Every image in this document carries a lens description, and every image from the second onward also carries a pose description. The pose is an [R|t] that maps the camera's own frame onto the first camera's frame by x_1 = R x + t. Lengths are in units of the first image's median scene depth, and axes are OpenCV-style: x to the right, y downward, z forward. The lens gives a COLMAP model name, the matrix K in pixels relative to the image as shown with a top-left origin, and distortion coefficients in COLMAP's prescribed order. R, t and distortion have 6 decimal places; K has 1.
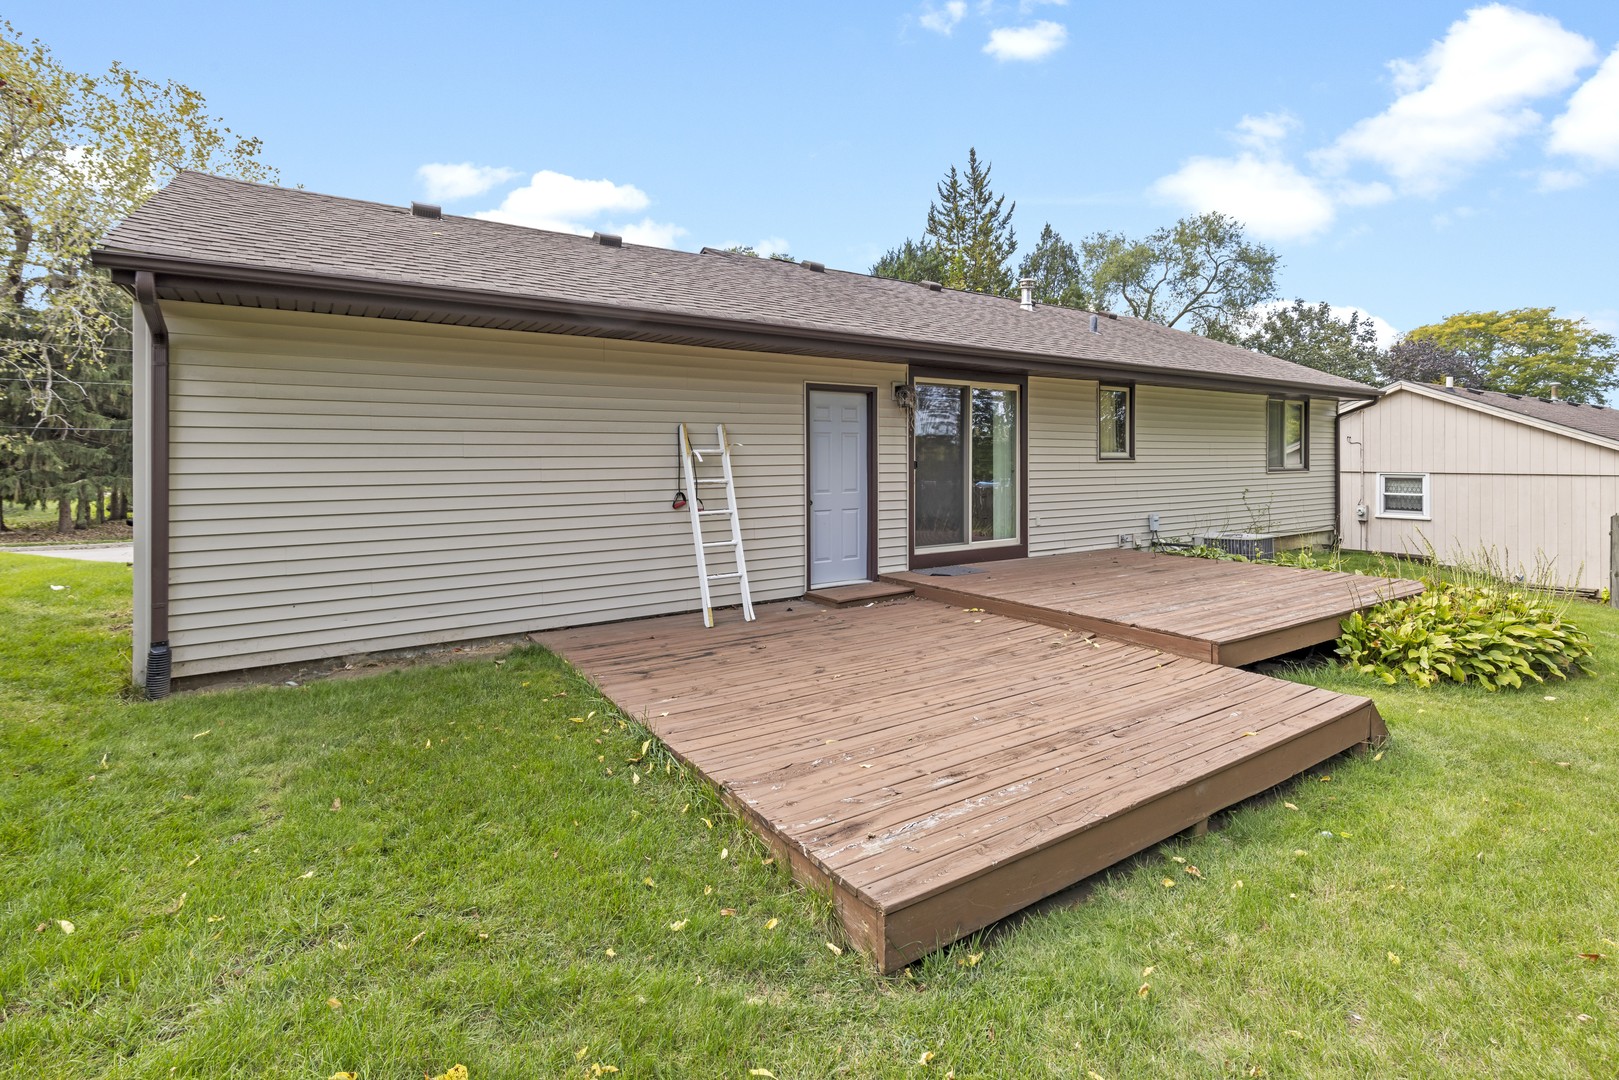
lens RADIAL K [[735.7, 0, 809.5], [0, 735.7, 540.0], [0, 0, 1]] dist [0.002012, 0.000342]
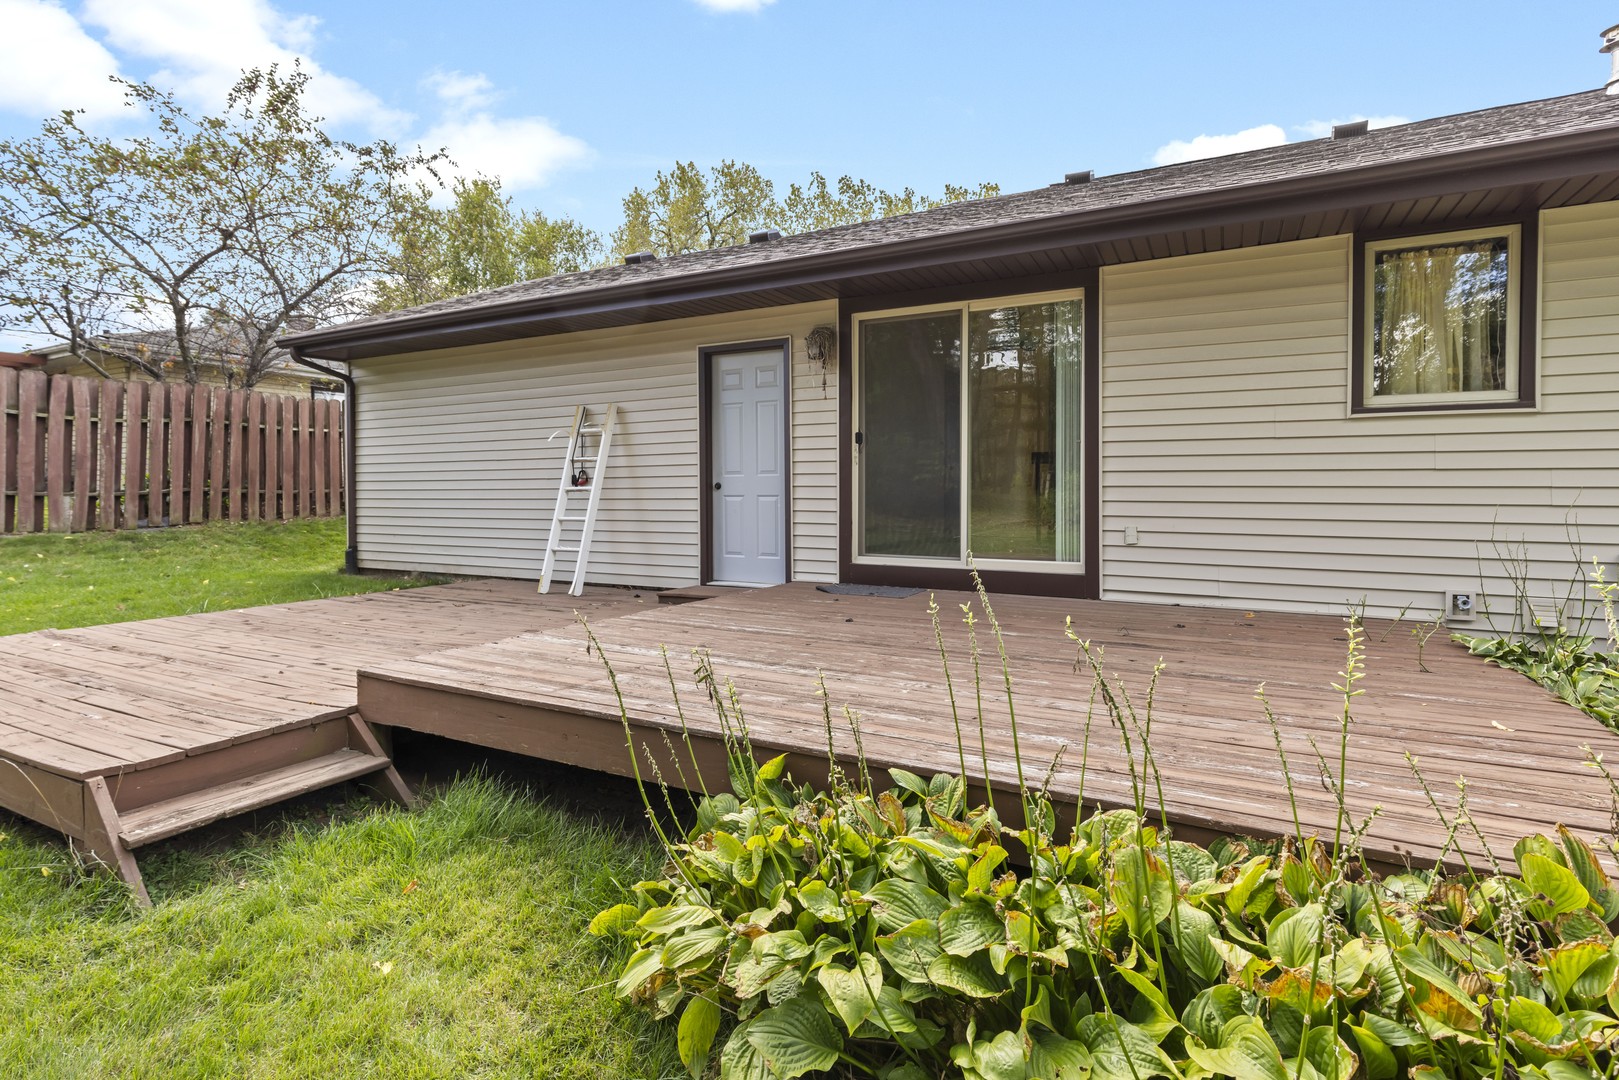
lens RADIAL K [[735.7, 0, 809.5], [0, 735.7, 540.0], [0, 0, 1]] dist [0.002012, 0.000342]
pose [[0.509736, 0.093570, -0.855227, 0.759472], [-0.070963, 0.995253, 0.066594, -0.049209], [0.857399, 0.026744, 0.513957, 0.613375]]
